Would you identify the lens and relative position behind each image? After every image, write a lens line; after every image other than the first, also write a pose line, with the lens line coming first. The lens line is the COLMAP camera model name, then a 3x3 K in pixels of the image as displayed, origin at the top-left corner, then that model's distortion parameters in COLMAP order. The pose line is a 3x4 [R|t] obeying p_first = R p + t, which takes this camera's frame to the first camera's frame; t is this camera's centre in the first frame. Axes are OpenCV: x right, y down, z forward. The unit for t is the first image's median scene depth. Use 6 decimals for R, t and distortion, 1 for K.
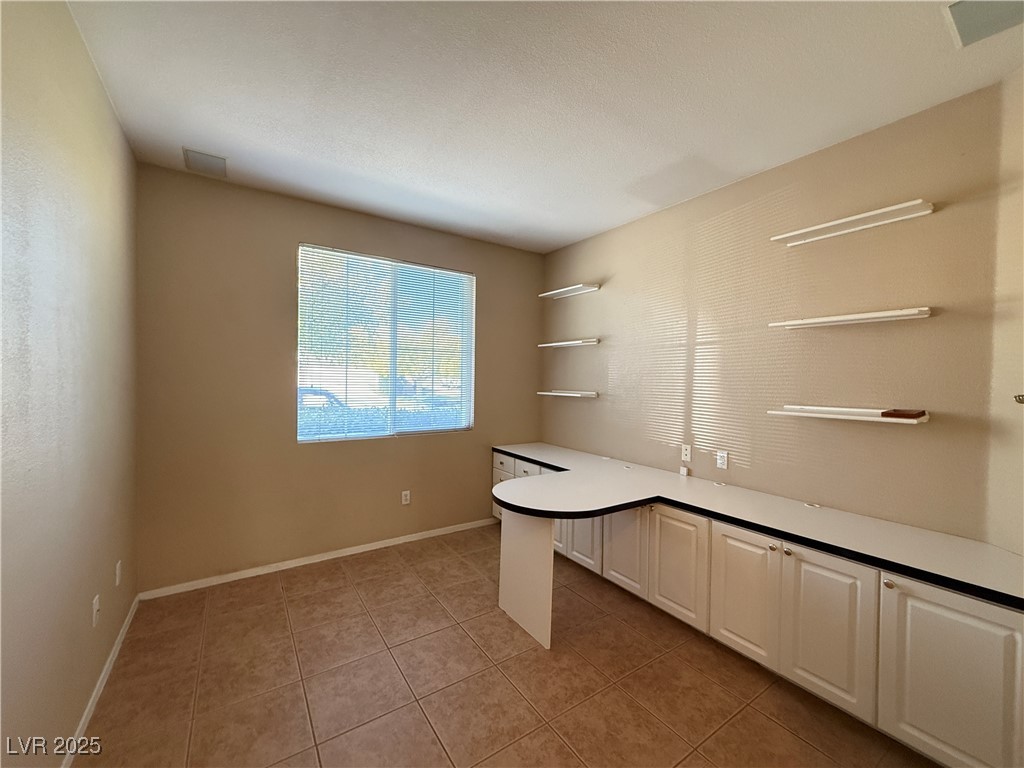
lens RADIAL K [[409.7, 0, 512.2], [0, 409.7, 382.0], [0, 0, 1]] dist [-0.000822, 0.000303]
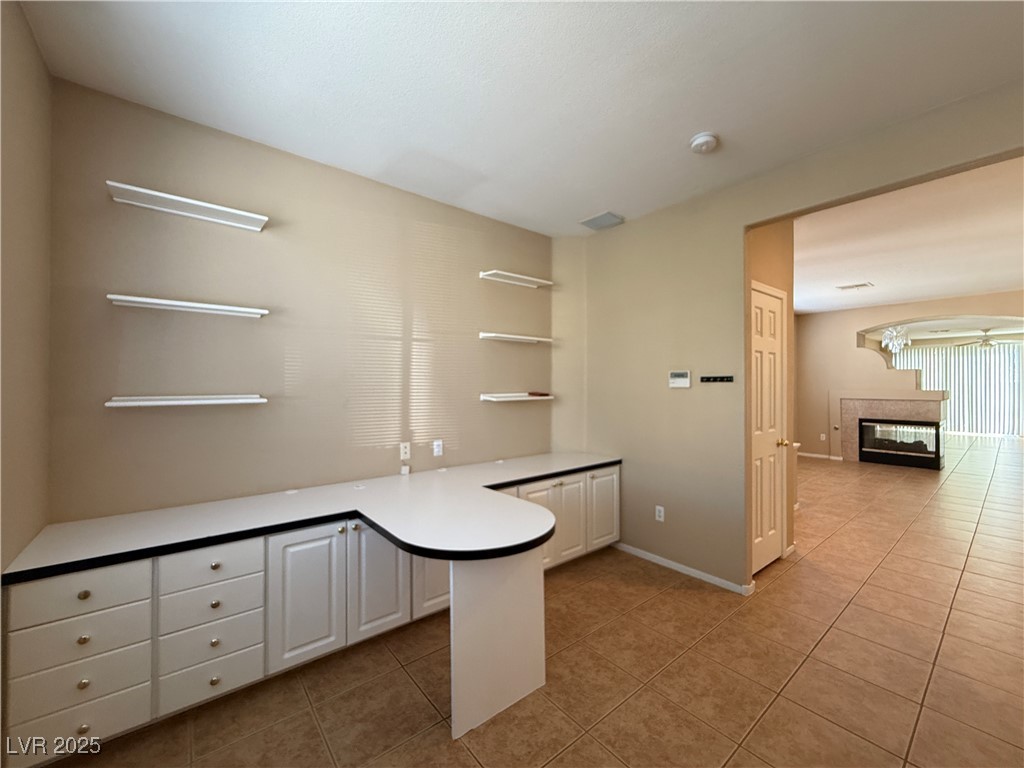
lens RADIAL K [[409.7, 0, 511.4], [0, 409.7, 383.3], [0, 0, 1]] dist [-0.000822, 0.000303]
pose [[-0.089144, -0.028562, 0.995609, -0.577981], [-0.007107, 0.999582, 0.028040, -0.016273], [-0.995993, -0.004576, -0.089310, 0.864915]]
